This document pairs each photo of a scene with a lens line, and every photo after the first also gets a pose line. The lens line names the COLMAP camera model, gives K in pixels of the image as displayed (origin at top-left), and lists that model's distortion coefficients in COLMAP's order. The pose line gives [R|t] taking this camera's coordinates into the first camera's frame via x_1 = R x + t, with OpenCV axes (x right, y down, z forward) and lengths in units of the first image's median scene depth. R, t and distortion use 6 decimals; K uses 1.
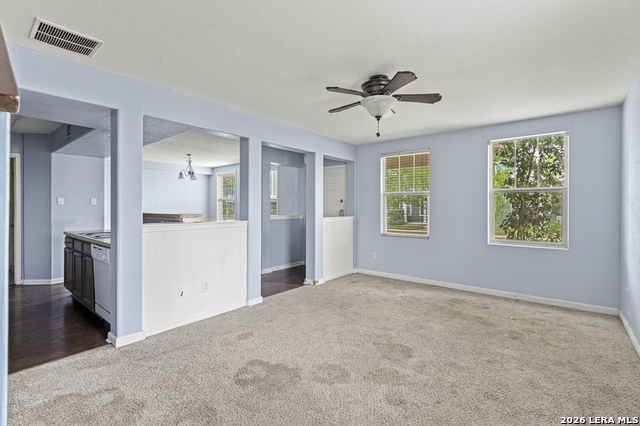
lens RADIAL K [[296.3, 0, 318.1], [0, 296.3, 209.2], [0, 0, 1]] dist [0.000269, 0.000423]
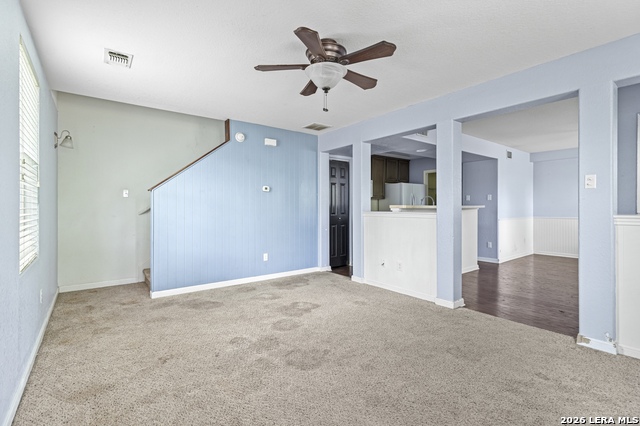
lens RADIAL K [[296.3, 0, 321.0], [0, 296.3, 207.4], [0, 0, 1]] dist [0.000269, 0.000423]
pose [[-0.213745, 0.003492, -0.976883, 0.540387], [-0.001471, 0.999991, 0.003896, 0.014122], [0.976888, 0.002270, -0.213738, 0.603234]]
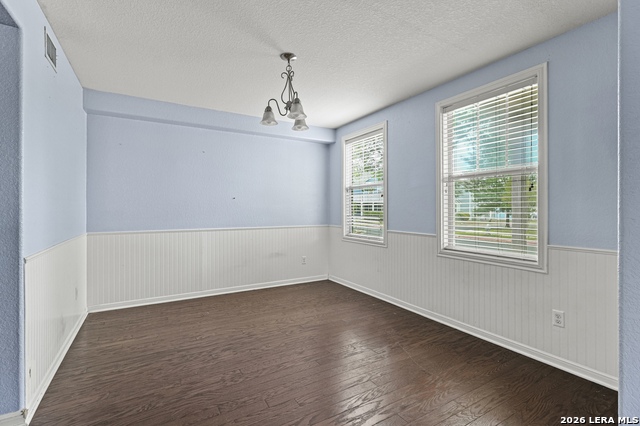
lens RADIAL K [[296.3, 0, 322.0], [0, 296.3, 210.5], [0, 0, 1]] dist [0.000269, 0.000423]
pose [[0.944049, -0.000270, -0.329807, -0.380443], [-0.000432, 0.999998, -0.002058, 0.012543], [0.329806, 0.002085, 0.944046, 0.925111]]
